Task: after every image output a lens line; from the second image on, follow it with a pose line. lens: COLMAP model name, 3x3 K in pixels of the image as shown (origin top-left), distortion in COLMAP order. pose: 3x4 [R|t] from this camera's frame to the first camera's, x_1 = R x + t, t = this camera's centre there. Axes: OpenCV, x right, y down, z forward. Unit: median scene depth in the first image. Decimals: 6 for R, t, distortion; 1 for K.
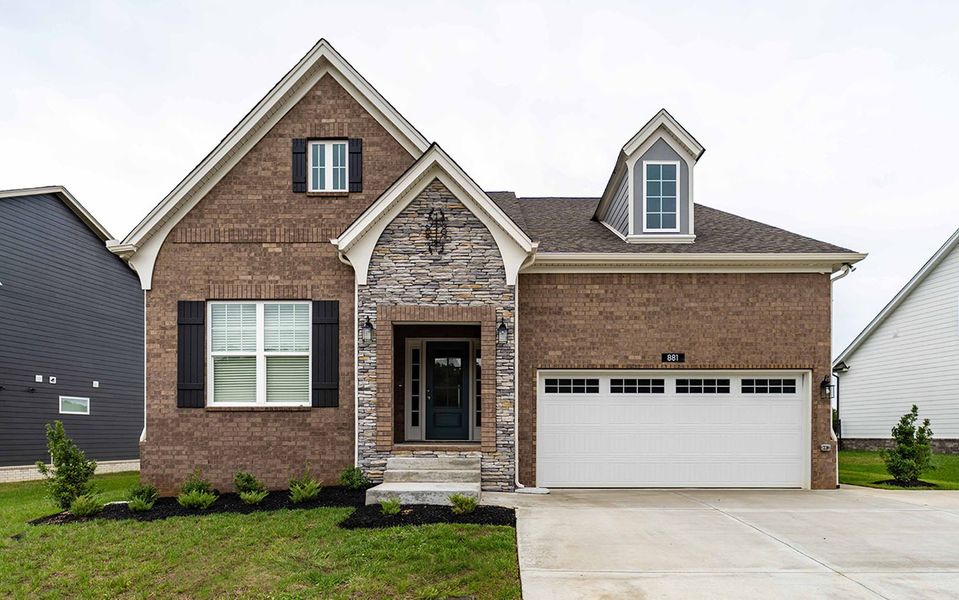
lens RADIAL K [[364.7, 0, 474.2], [0, 364.7, 299.7], [0, 0, 1]] dist [-0.000287, -0.000067]
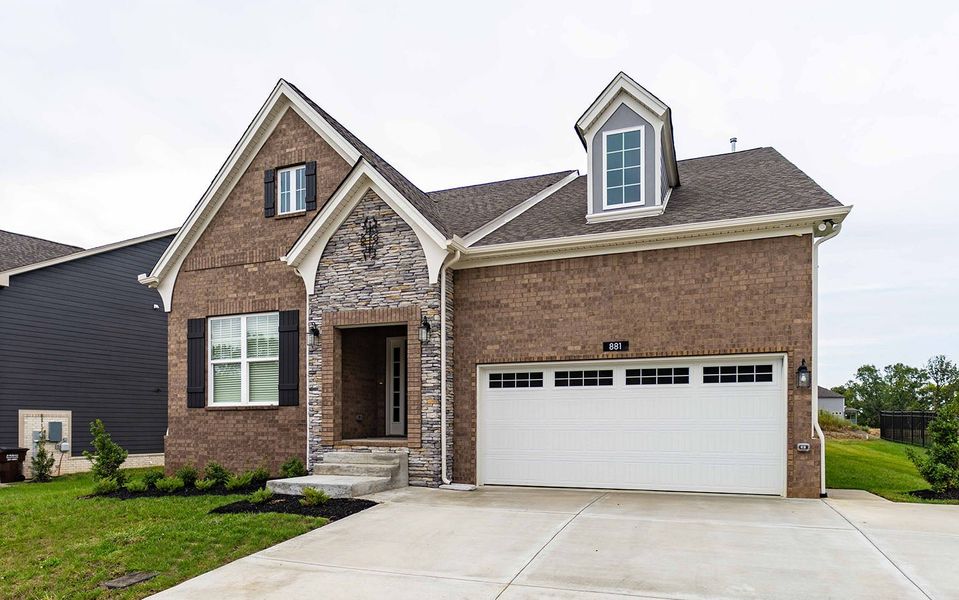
lens RADIAL K [[379.6, 0, 512.2], [0, 379.6, 281.7], [0, 0, 1]] dist [-0.000646, -0.000315]
pose [[0.970571, -0.086278, -0.224828, 0.526545], [0.084141, 0.996271, -0.019089, -0.005955], [0.225637, -0.000390, 0.974211, 0.015097]]
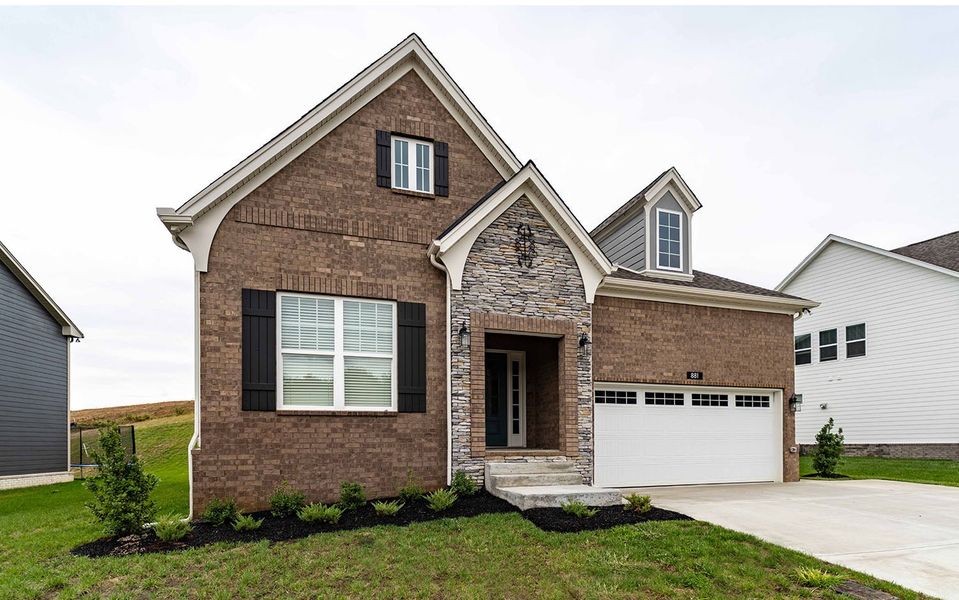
lens RADIAL K [[339.9, 0, 445.5], [0, 339.9, 319.0], [0, 0, 1]] dist [-0.000297, -0.000021]
pose [[0.972100, 0.075919, 0.221943, -0.513236], [-0.076044, 0.997072, -0.007993, 0.045818], [-0.221900, -0.009108, 0.975027, 0.099664]]
